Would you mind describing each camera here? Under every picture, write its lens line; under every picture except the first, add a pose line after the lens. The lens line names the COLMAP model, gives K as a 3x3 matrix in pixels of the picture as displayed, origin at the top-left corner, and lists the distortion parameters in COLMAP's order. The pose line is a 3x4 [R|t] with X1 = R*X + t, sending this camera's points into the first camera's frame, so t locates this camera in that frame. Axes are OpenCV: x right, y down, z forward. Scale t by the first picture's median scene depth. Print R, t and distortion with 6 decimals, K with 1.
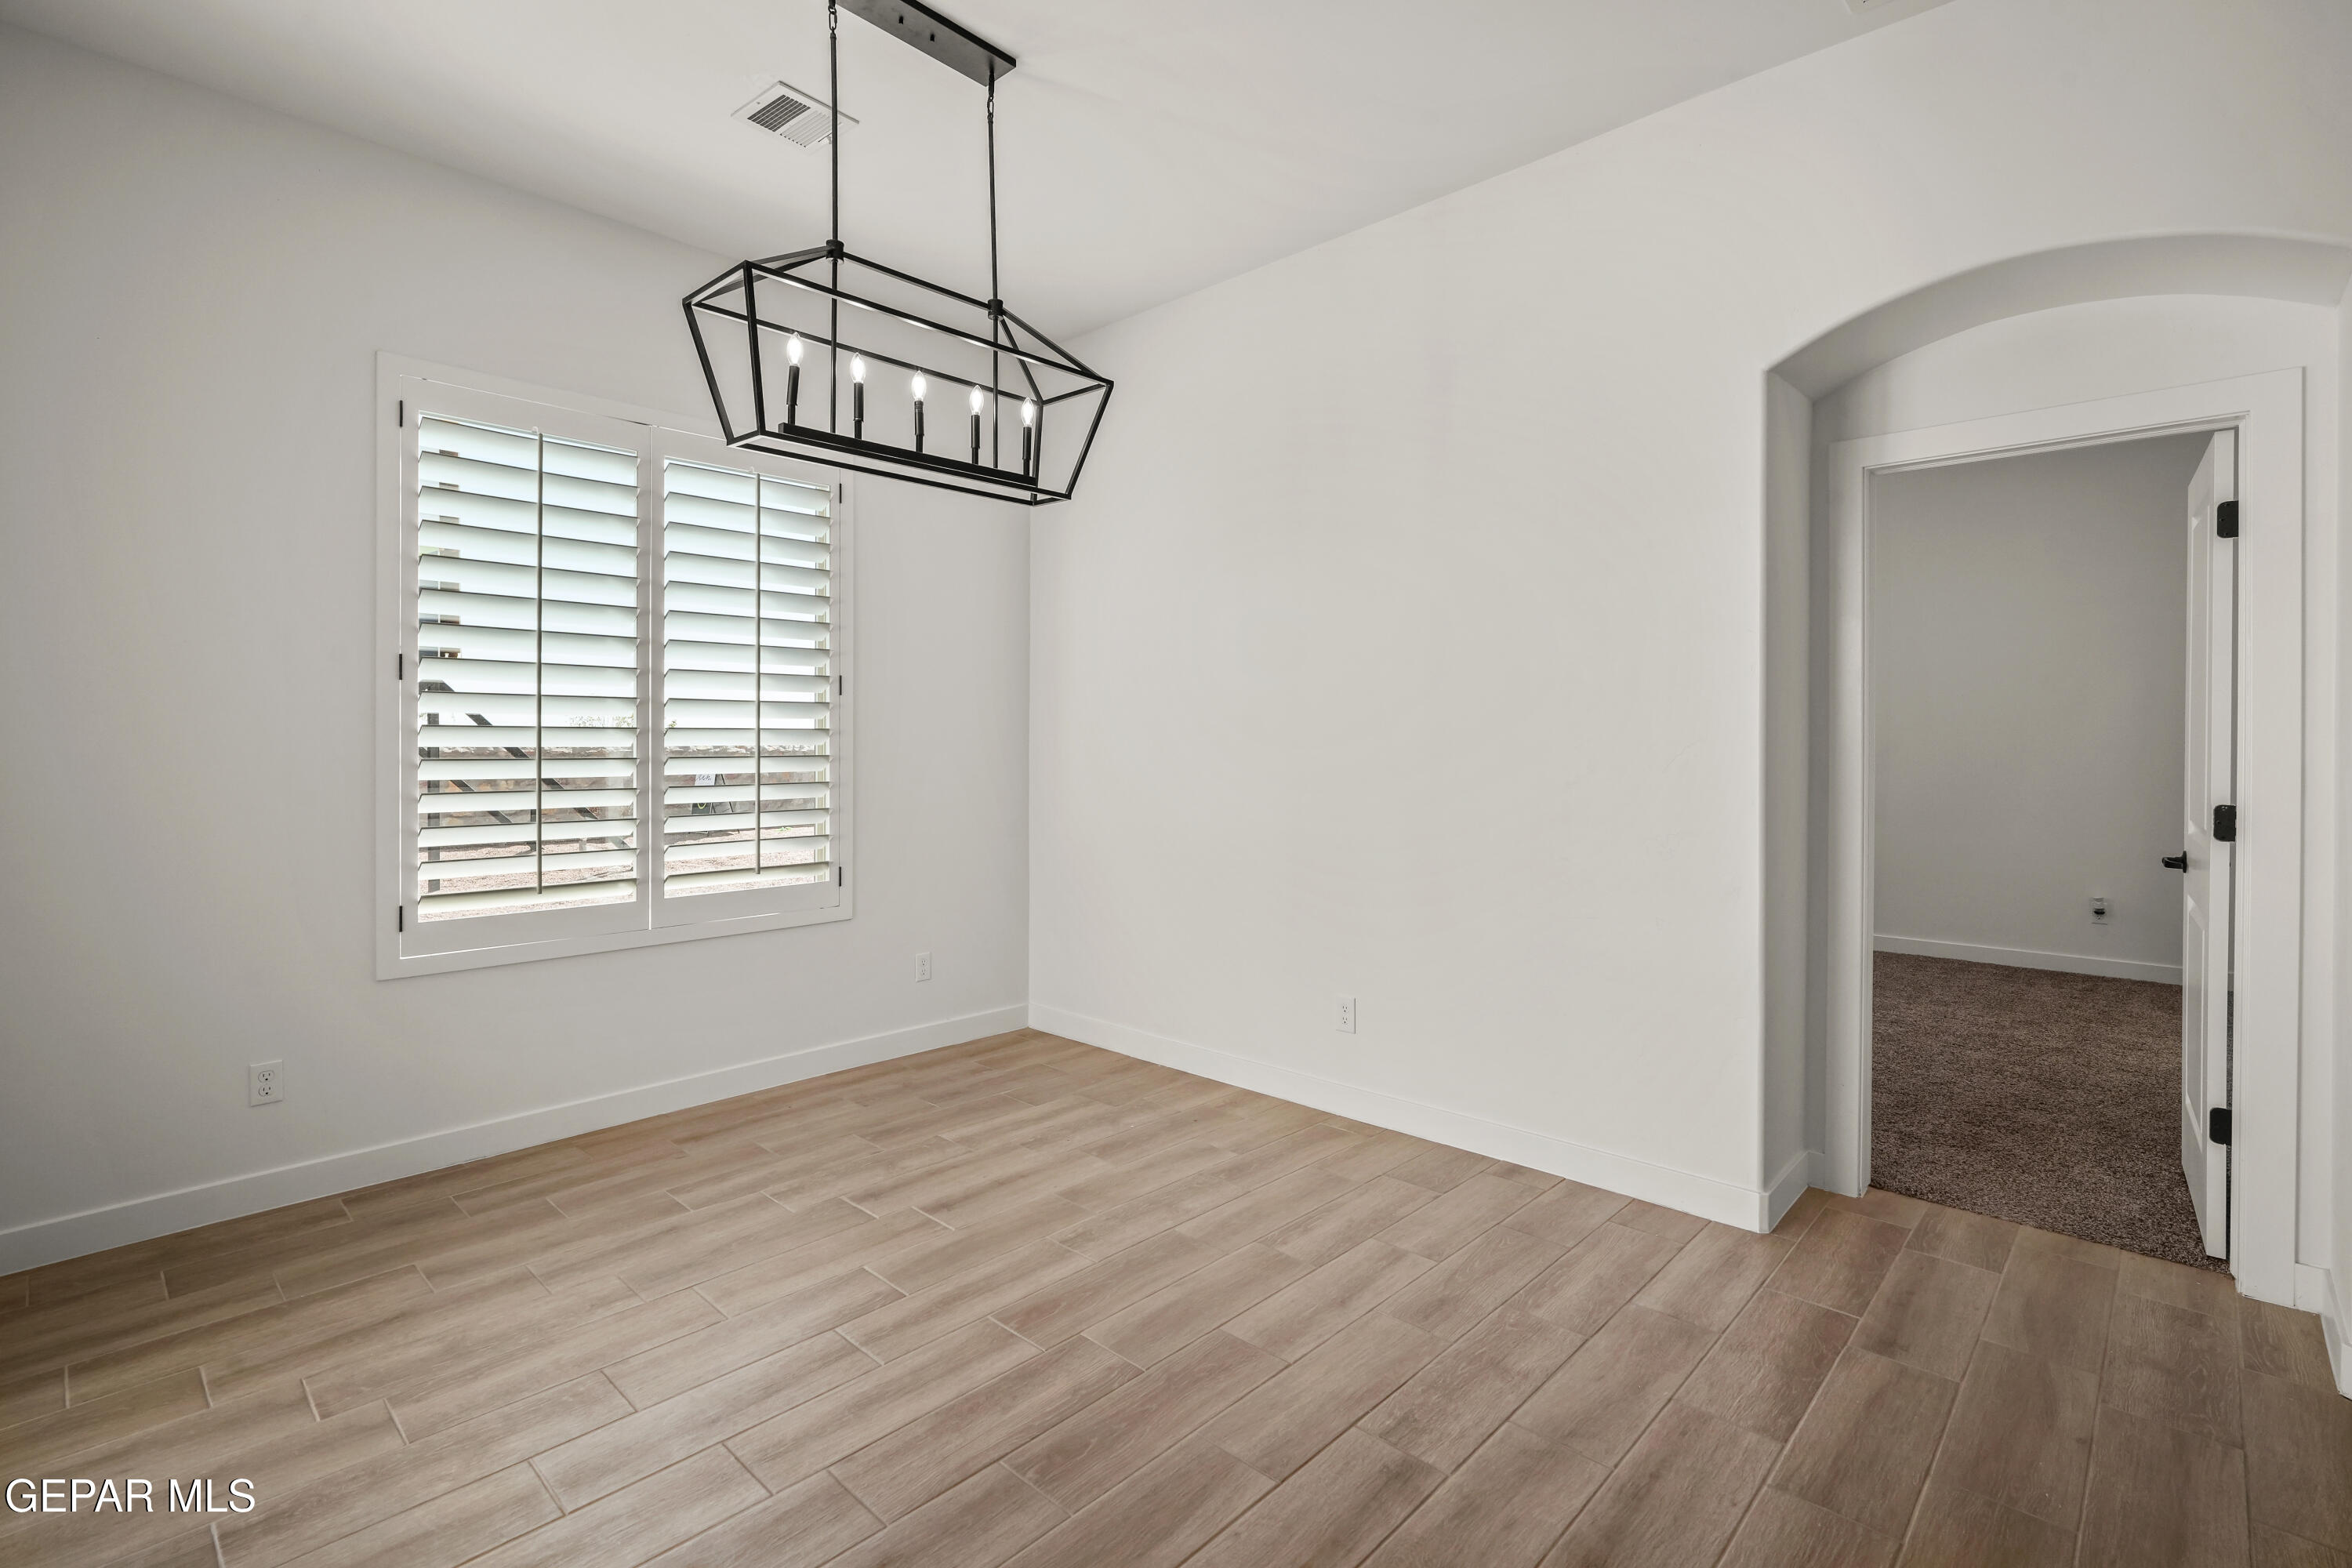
lens RADIAL K [[1098.8, 0, 1161.8], [0, 1098.8, 748.5], [0, 0, 1]] dist [-0.003308, 0.002261]
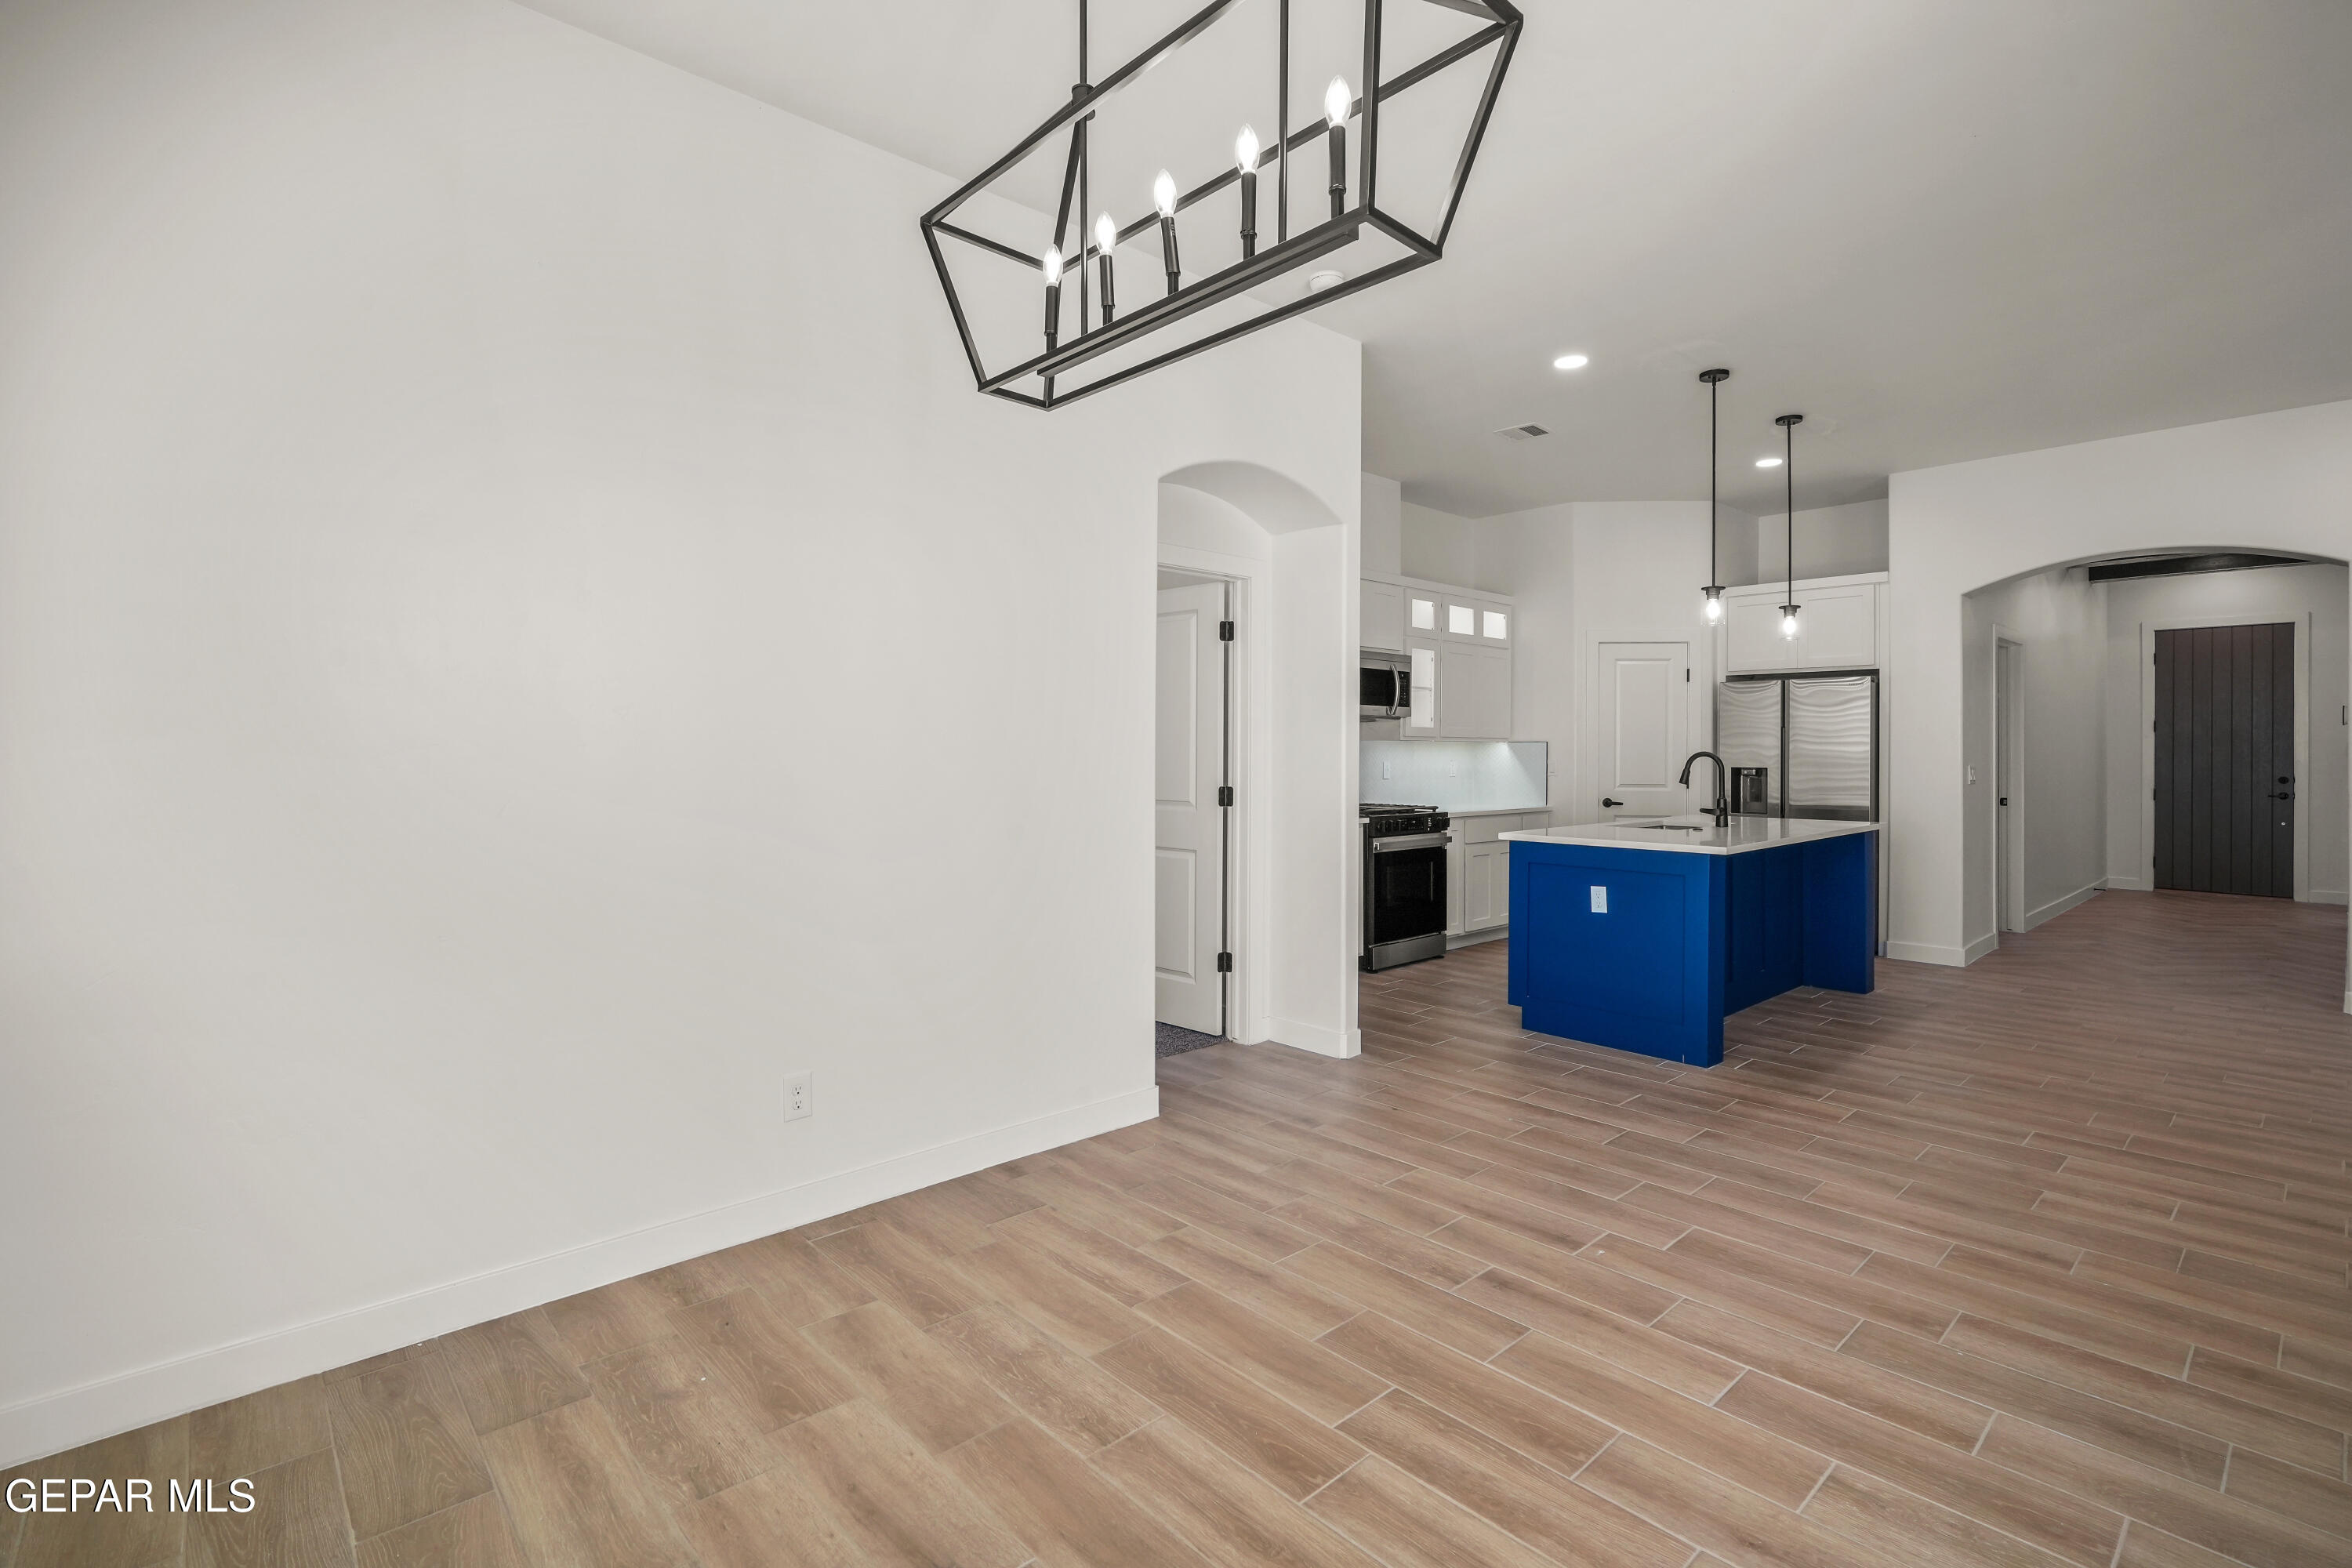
lens RADIAL K [[1087.9, 0, 1179.3], [0, 1087.9, 743.6], [0, 0, 1]] dist [-0.006504, -0.000075]
pose [[0.062144, 0.004869, 0.998055, -0.690181], [0.006968, 0.999962, -0.005312, -0.009763], [-0.998043, 0.007284, 0.062108, 0.768725]]
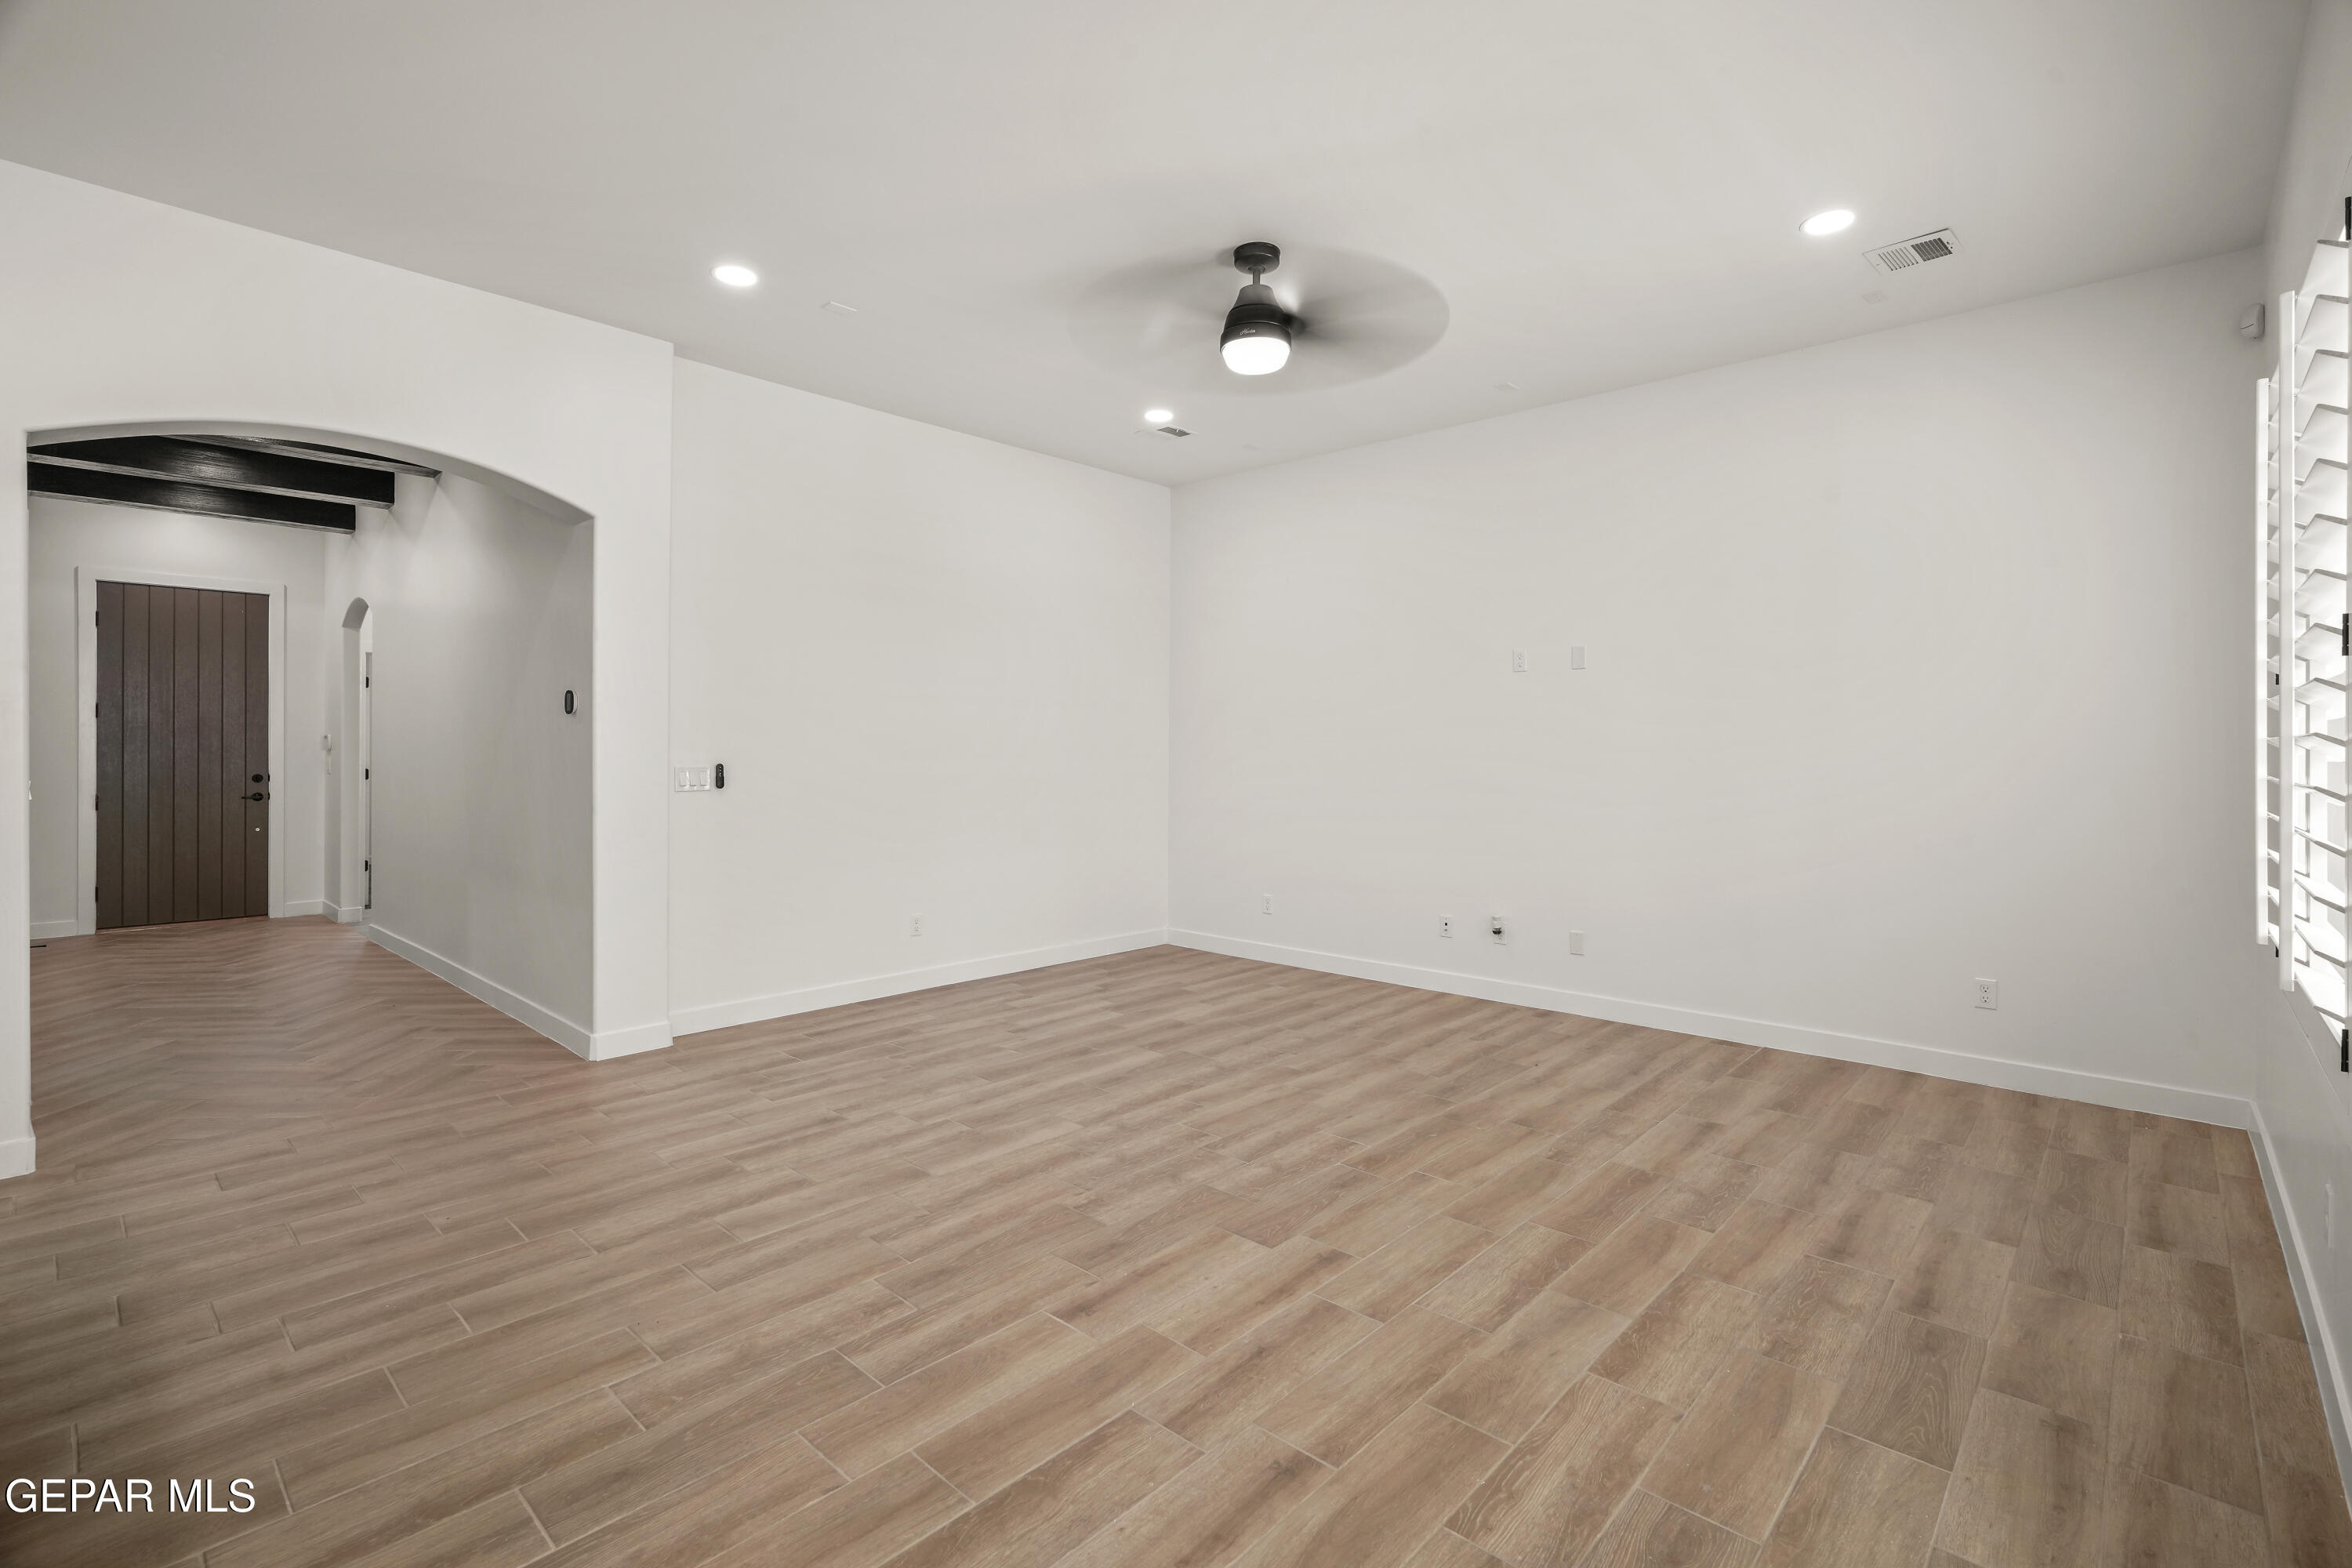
lens RADIAL K [[1061.8, 0, 1167.1], [0, 1061.8, 756.6], [0, 0, 1]] dist [-0.006279, 0.000282]
pose [[-0.999724, -0.004632, -0.023037, 0.352633], [-0.004981, 0.999873, 0.015145, -0.003092], [0.022964, 0.015255, -0.999620, 0.458632]]
